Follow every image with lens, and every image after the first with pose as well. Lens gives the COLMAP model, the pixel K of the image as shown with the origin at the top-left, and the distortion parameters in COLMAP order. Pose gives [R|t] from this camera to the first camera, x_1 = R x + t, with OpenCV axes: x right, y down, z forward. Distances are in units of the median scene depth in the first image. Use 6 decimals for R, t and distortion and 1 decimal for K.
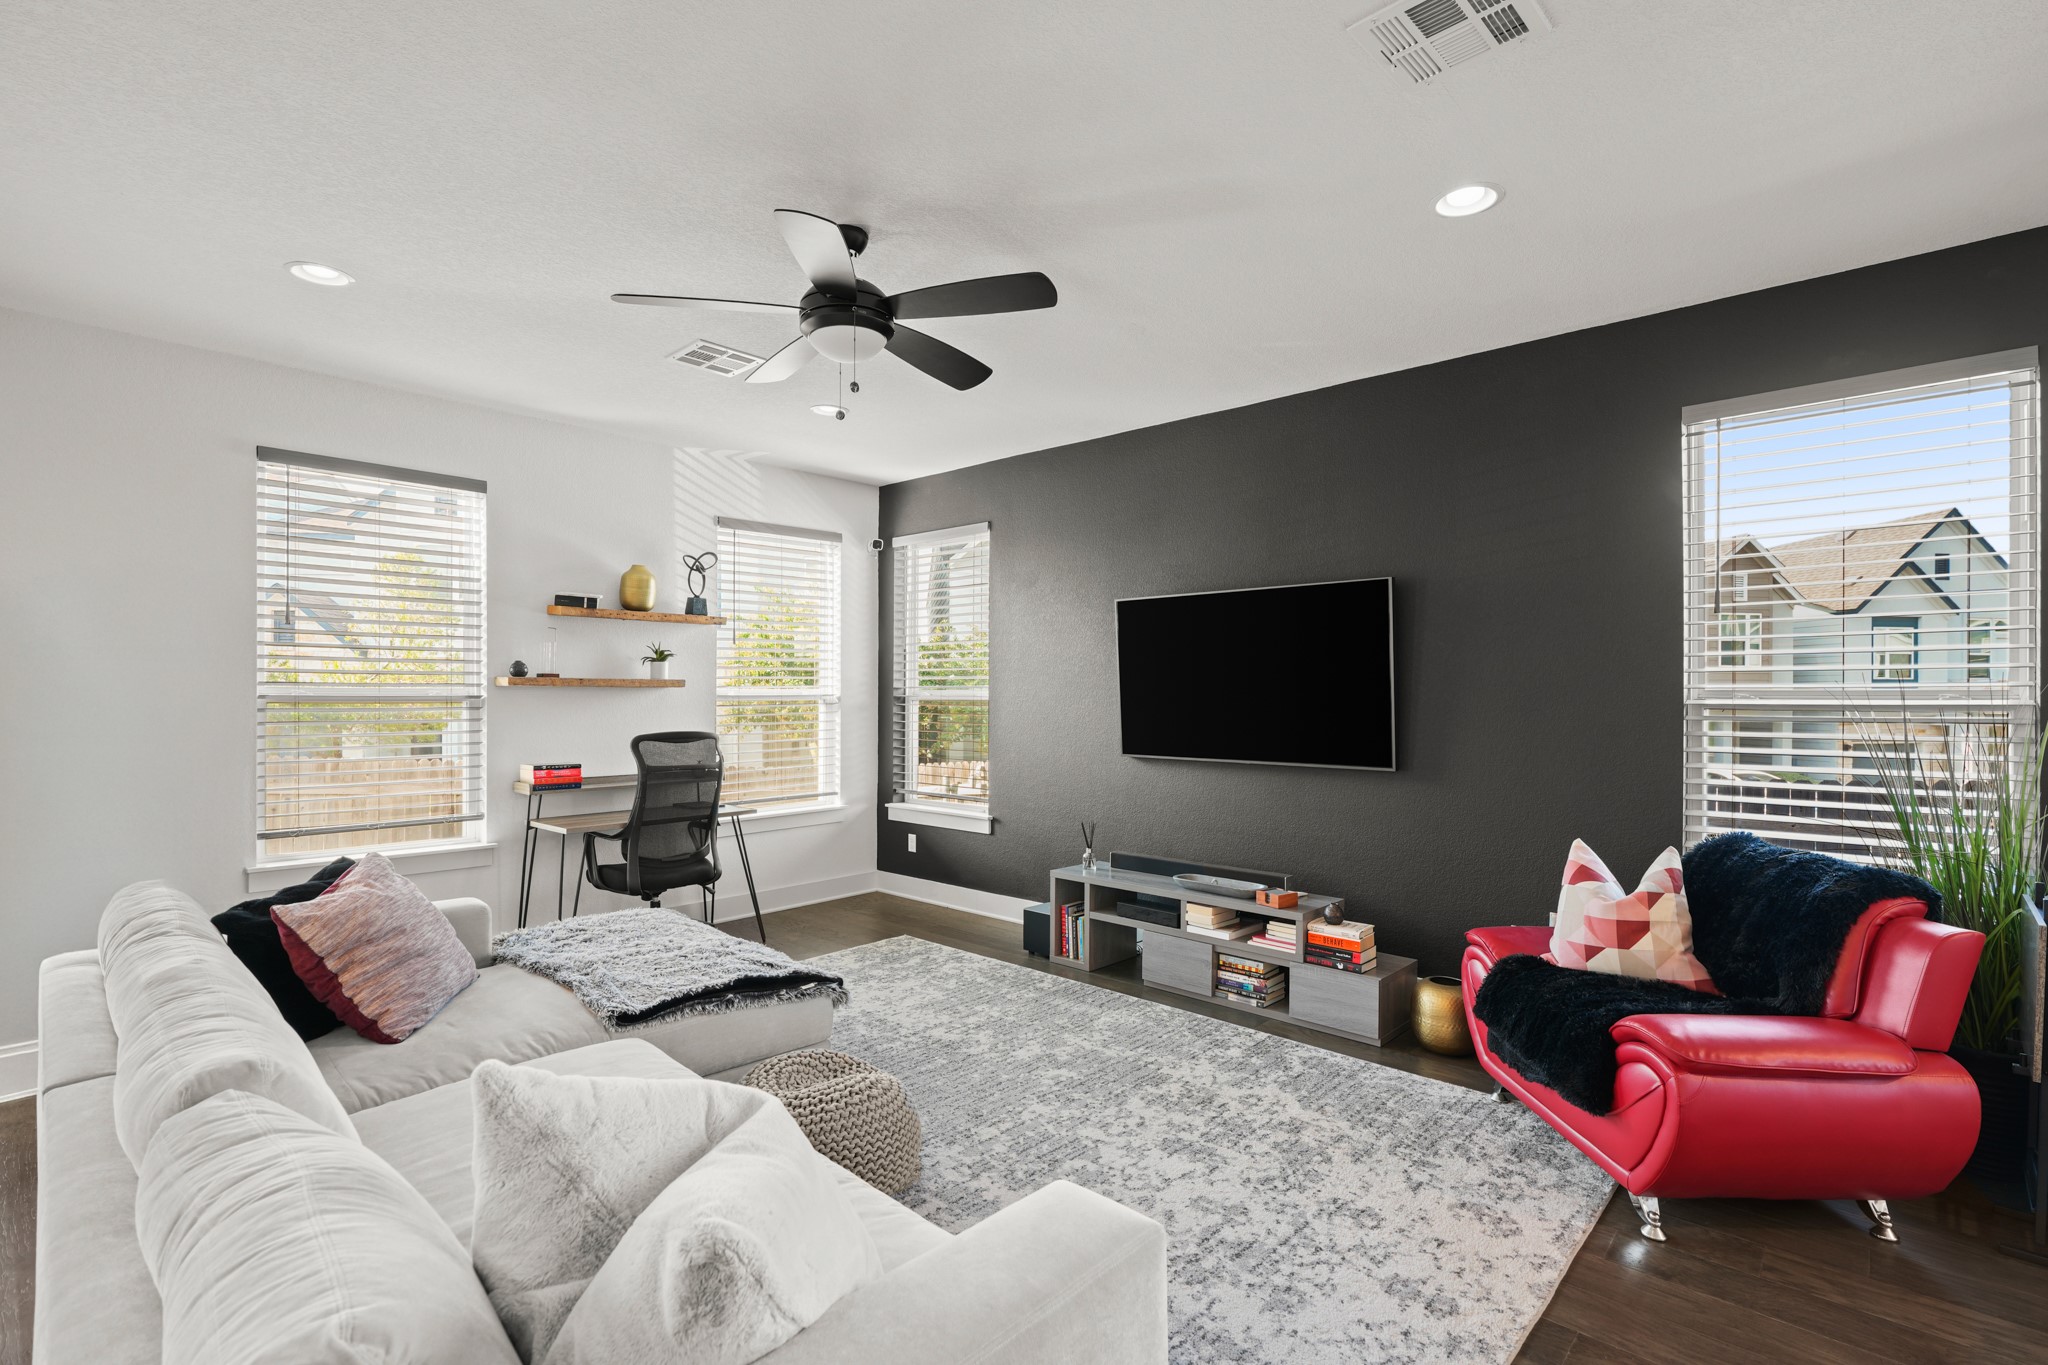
lens RADIAL K [[936.3, 0, 1024.2], [0, 936.3, 689.8], [0, 0, 1]] dist [-0.003663, 0.001884]
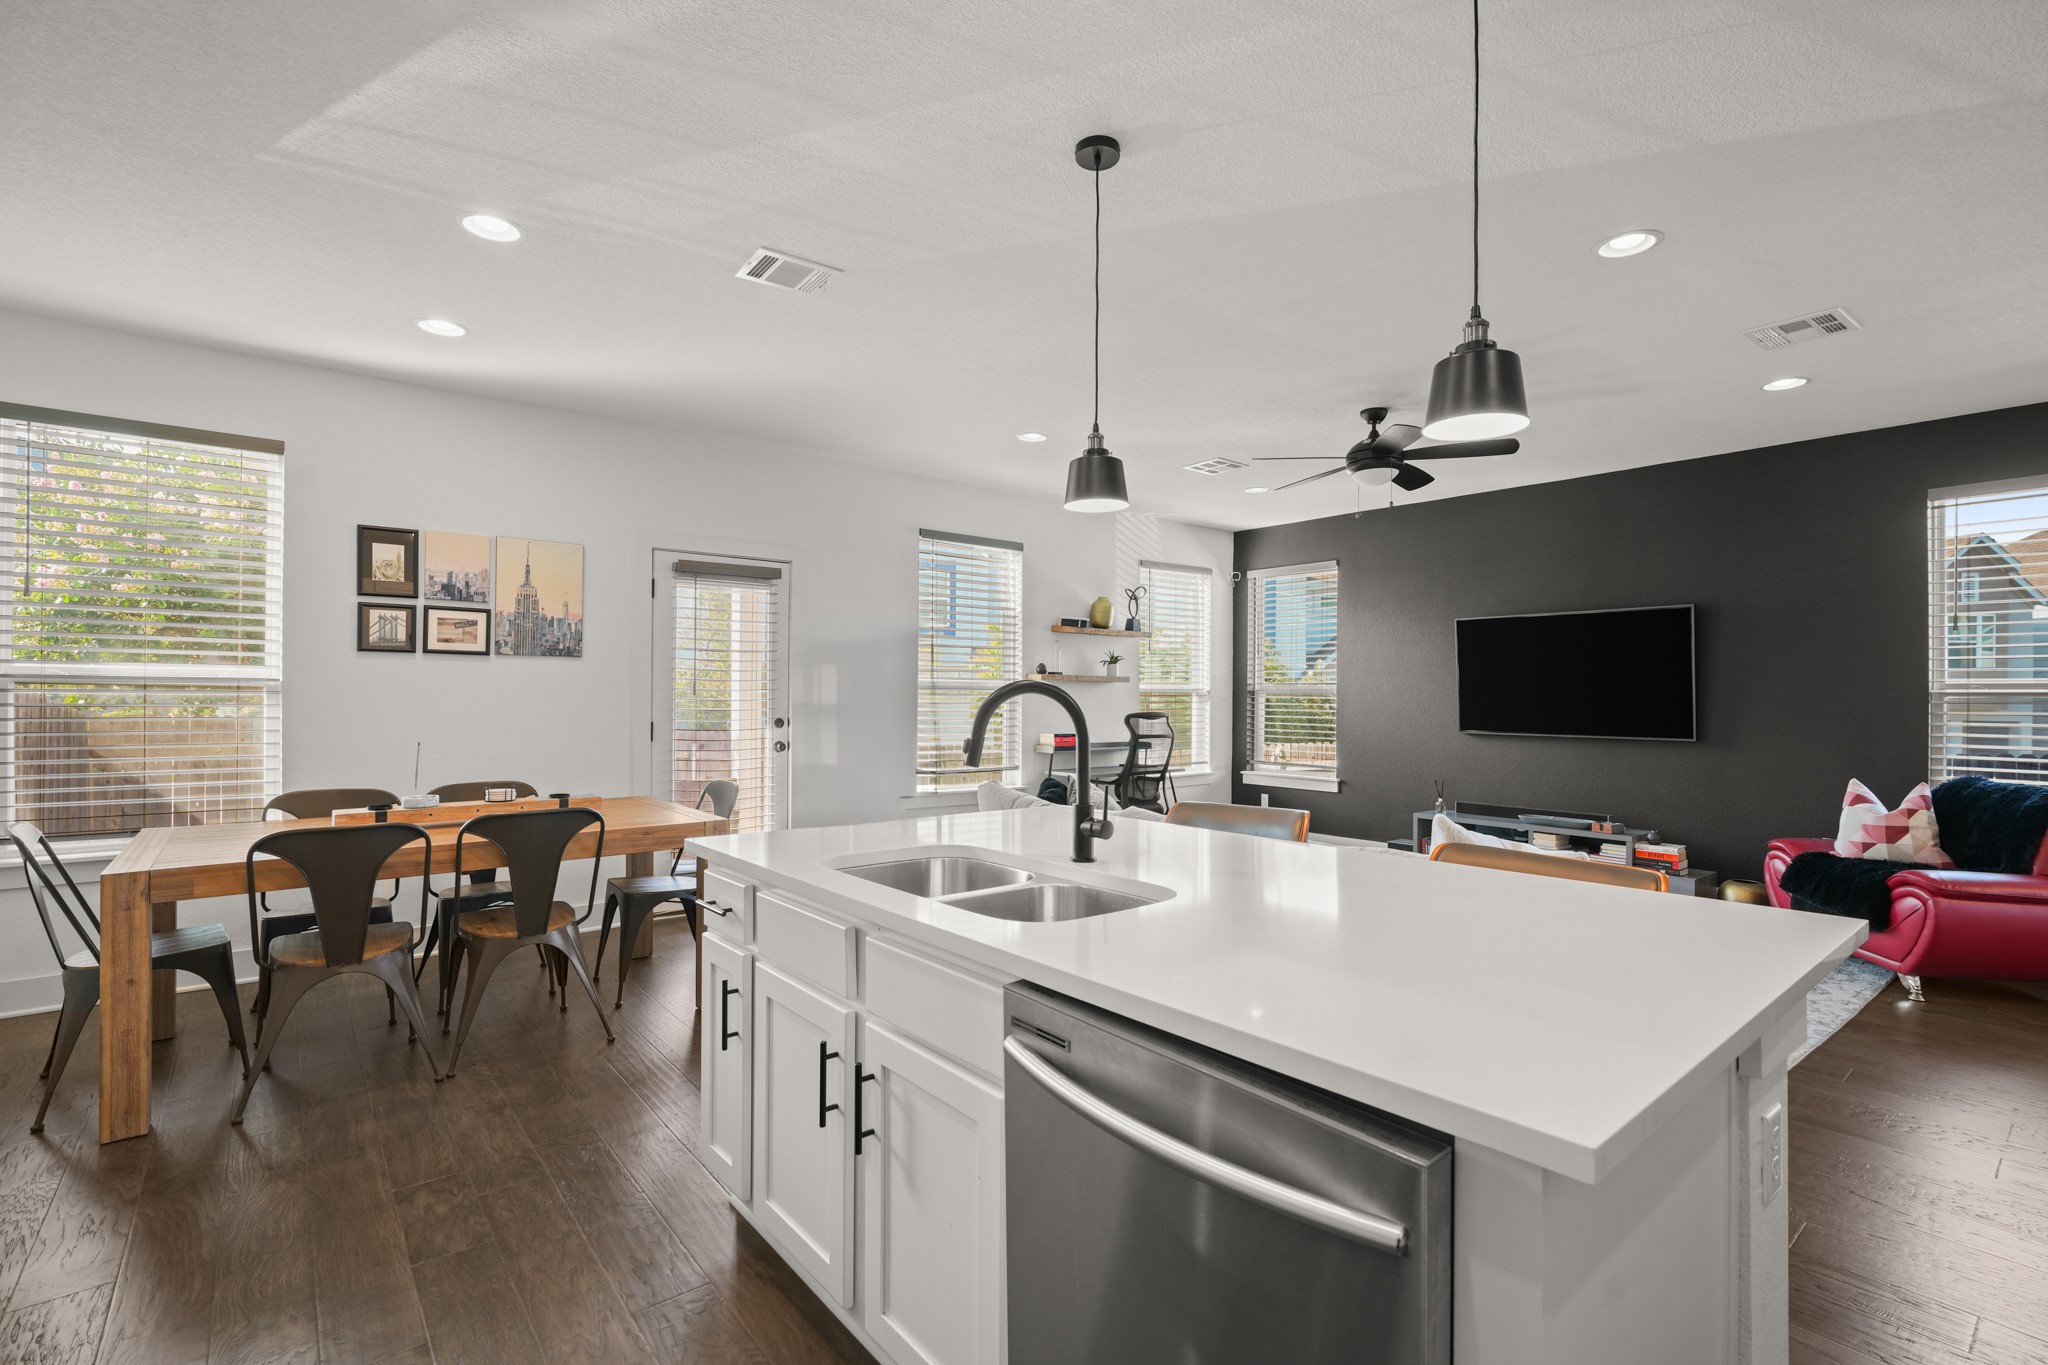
lens RADIAL K [[936.3, 0, 1015.5], [0, 936.3, 688.5], [0, 0, 1]] dist [-0.003663, 0.001884]
pose [[0.989843, 0.003438, -0.142124, -0.427142], [-0.004269, 0.999976, -0.005539, 0.020007], [0.142101, 0.006090, 0.989833, -0.553577]]
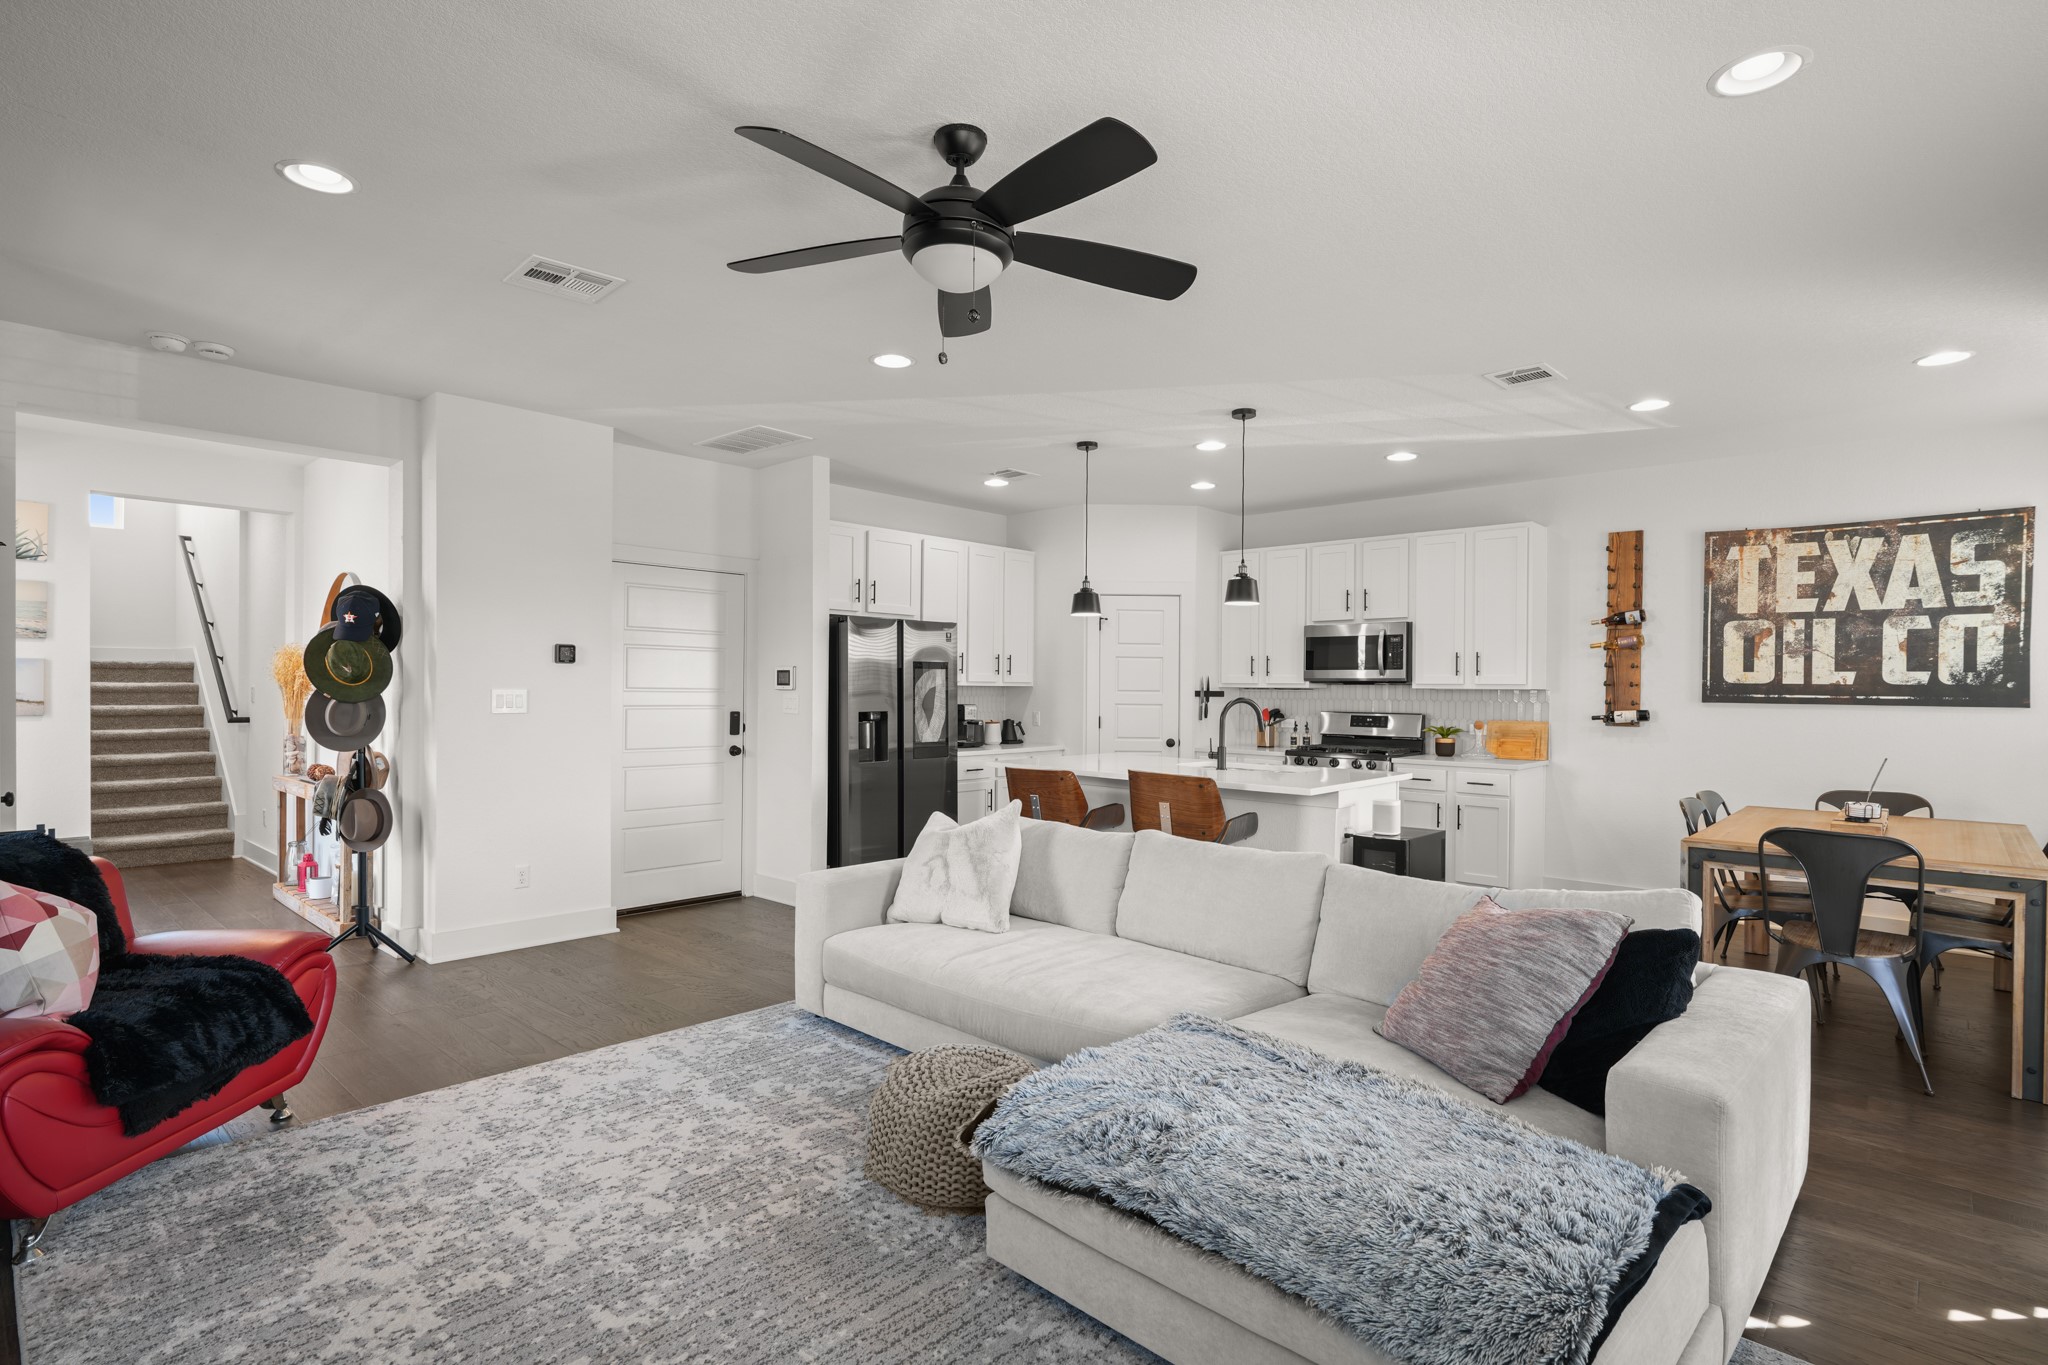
lens RADIAL K [[1016.9, 0, 1037.8], [0, 1016.9, 689.1], [0, 0, 1]] dist [0.002432, 0.000498]
pose [[-0.999942, -0.009797, -0.004368, -0.182965], [-0.009796, 0.999952, -0.000213, 0.002955], [0.004370, -0.000170, -0.999990, 1.342569]]
